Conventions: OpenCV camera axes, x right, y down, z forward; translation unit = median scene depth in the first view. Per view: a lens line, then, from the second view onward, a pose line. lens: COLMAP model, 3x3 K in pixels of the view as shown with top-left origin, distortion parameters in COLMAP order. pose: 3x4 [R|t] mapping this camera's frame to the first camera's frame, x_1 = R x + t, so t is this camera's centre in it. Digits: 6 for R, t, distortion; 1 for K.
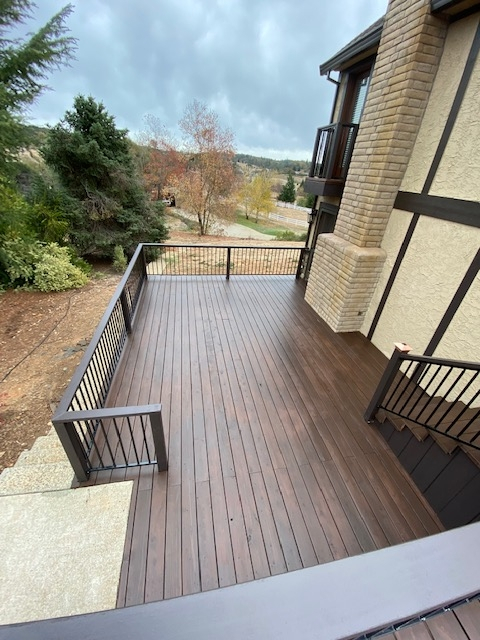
lens RADIAL K [[256.7, 0, 240.0], [0, 256.7, 320.0], [0, 0, 1]] dist [0.025988, -0.025512]
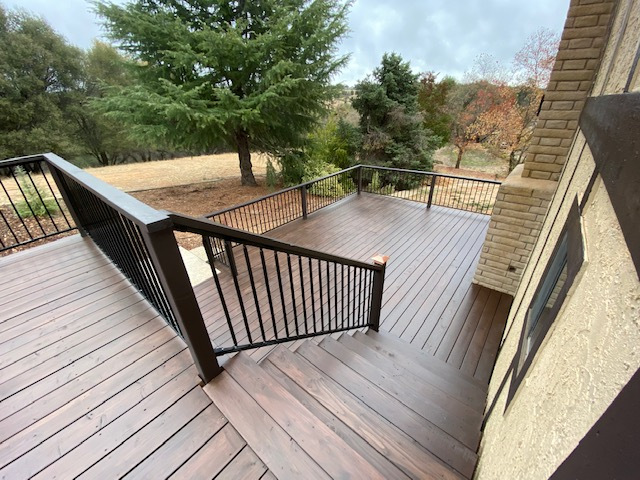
lens RADIAL K [[256.7, 0, 321.2], [0, 256.7, 240.9], [0, 0, 1]] dist [0.025988, -0.025512]
pose [[0.629165, 0.277183, -0.726169, 0.631906], [-0.326571, 0.942060, 0.076643, 0.020528], [0.705339, 0.188925, 0.683231, 0.110507]]
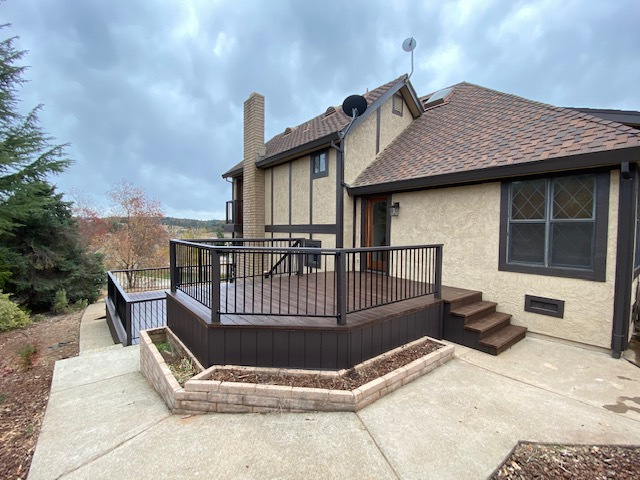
lens RADIAL K [[296.6, 0, 320.6], [0, 296.6, 243.3], [0, 0, 1]] dist [0.026947, -0.031548]
pose [[0.877954, -0.079125, 0.472161, -0.166744], [0.285415, 0.878322, -0.383521, 0.645040], [-0.384363, 0.471475, 0.793710, -0.981417]]
